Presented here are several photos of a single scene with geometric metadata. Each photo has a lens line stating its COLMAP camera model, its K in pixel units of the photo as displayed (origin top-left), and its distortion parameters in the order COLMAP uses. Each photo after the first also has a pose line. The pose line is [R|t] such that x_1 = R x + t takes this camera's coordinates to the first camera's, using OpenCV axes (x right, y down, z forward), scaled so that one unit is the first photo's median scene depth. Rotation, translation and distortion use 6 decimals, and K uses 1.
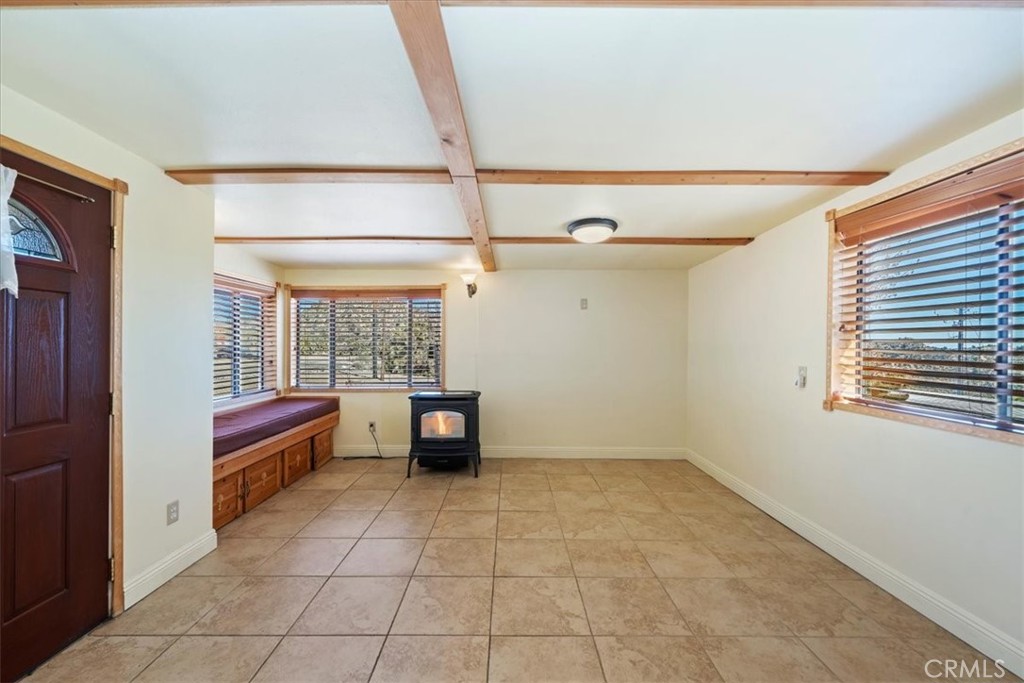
lens RADIAL K [[408.7, 0, 510.0], [0, 408.7, 344.5], [0, 0, 1]] dist [0.003177, 0.000487]
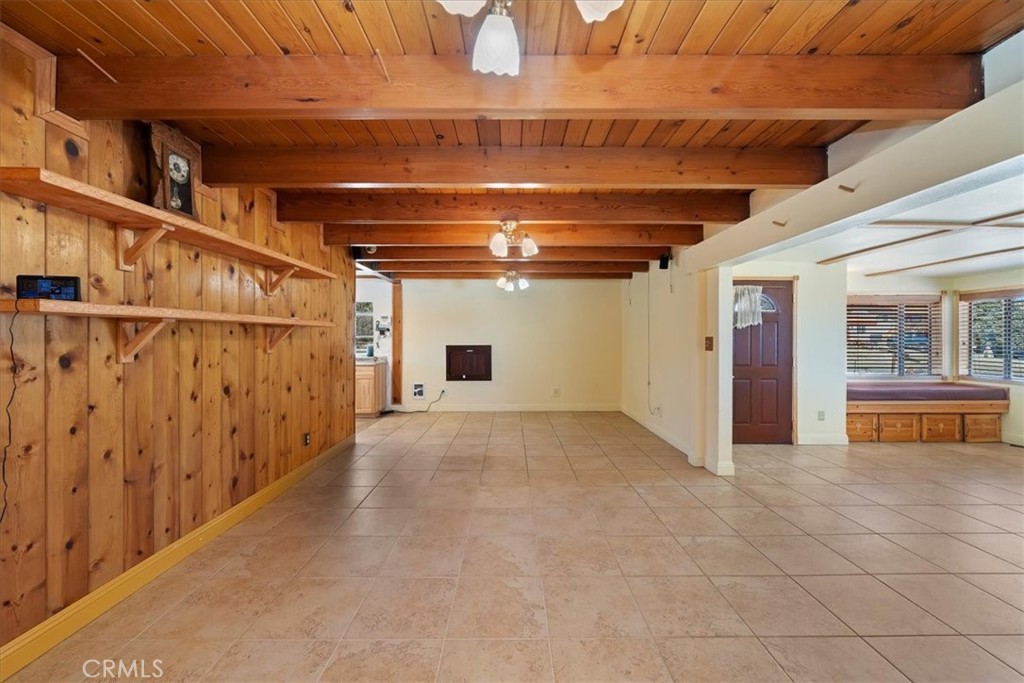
lens RADIAL K [[408.7, 0, 512.2], [0, 408.7, 341.4], [0, 0, 1]] dist [0.003177, 0.000487]
pose [[0.011714, 0.001461, -0.999930, 0.989022], [-0.000715, 0.999999, 0.001453, 0.005855], [0.999931, 0.000698, 0.011715, -0.500646]]
